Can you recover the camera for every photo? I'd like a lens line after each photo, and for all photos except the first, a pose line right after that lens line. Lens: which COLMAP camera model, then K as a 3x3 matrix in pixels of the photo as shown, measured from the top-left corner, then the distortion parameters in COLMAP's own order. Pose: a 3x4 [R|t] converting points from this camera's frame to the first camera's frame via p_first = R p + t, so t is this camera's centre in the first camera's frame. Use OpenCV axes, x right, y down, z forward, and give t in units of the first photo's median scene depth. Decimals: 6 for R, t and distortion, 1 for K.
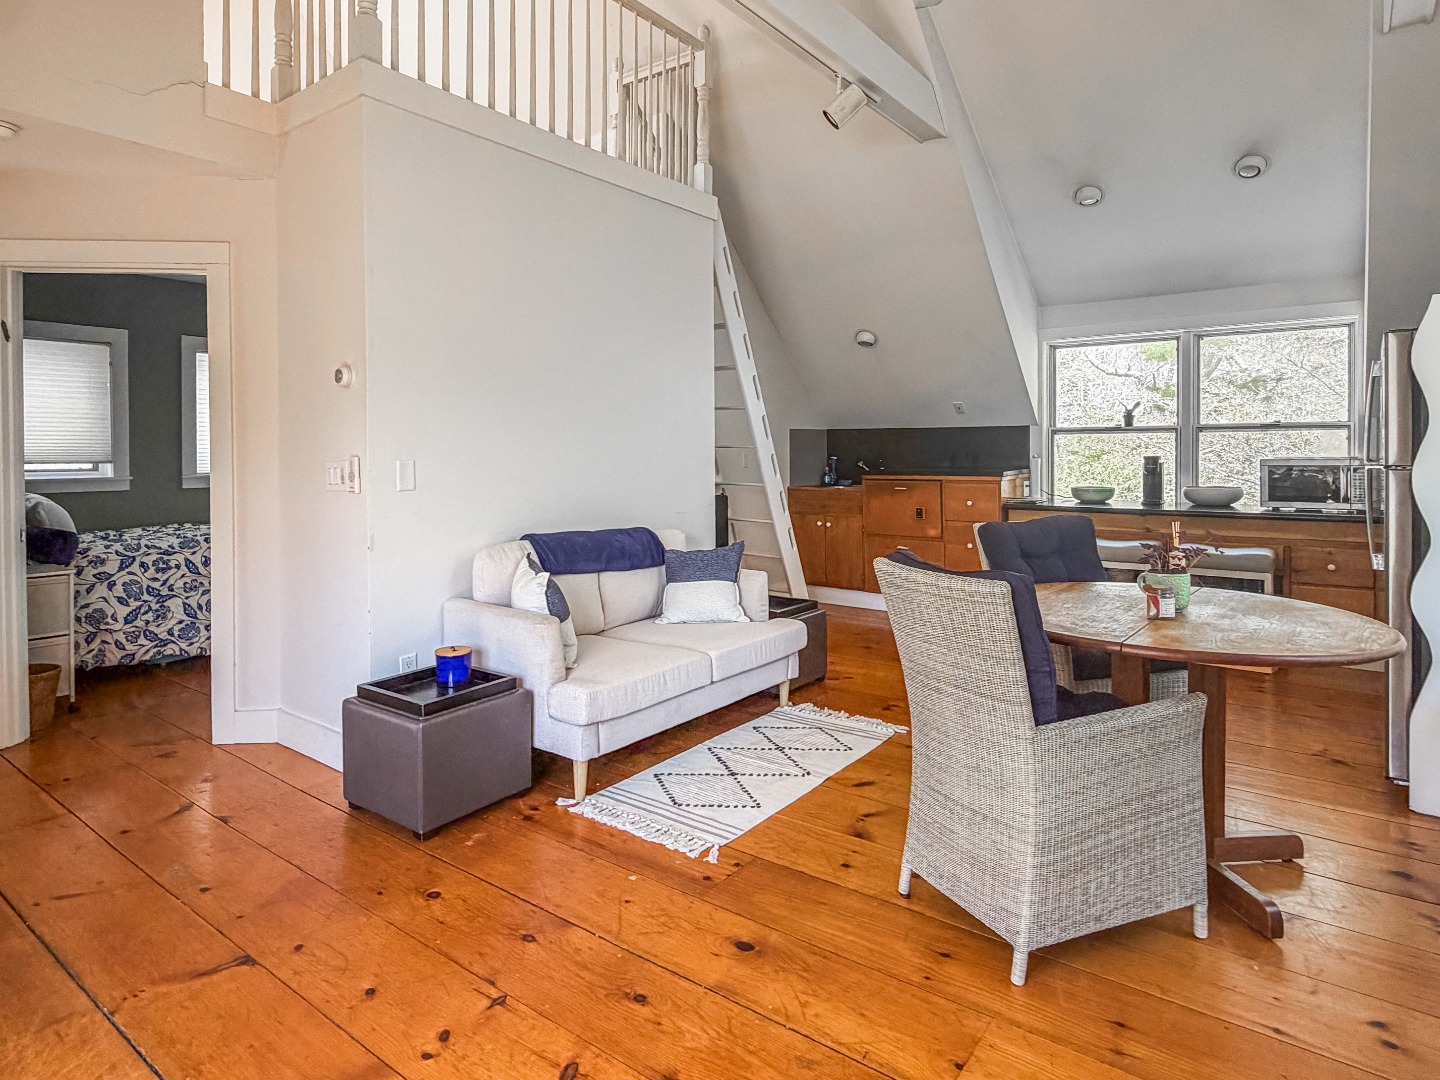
lens RADIAL K [[847.6, 0, 713.8], [0, 847.6, 539.5], [0, 0, 1]] dist [0.006782, 0.001239]
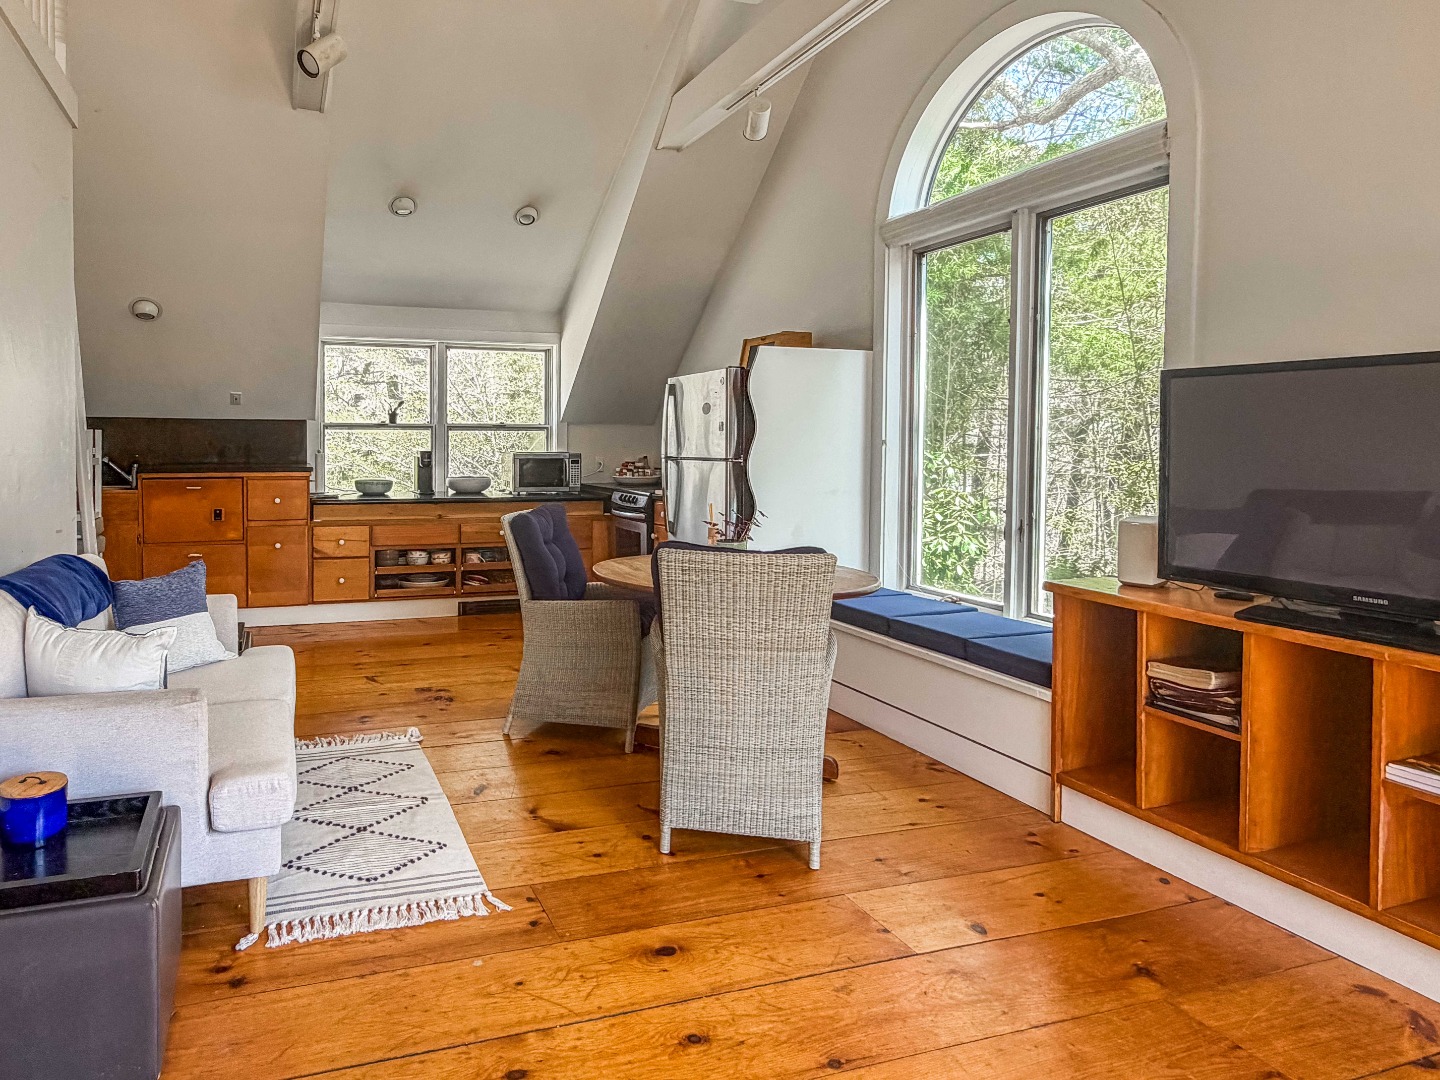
lens RADIAL K [[798.5, 0, 710.6], [0, 798.5, 537.9], [0, 0, 1]] dist [0.007934, 0.002621]
pose [[0.590106, -0.088847, 0.802422, -0.132961], [0.080336, 0.995455, 0.051141, -0.008342], [-0.803319, 0.034284, 0.594562, 0.082170]]
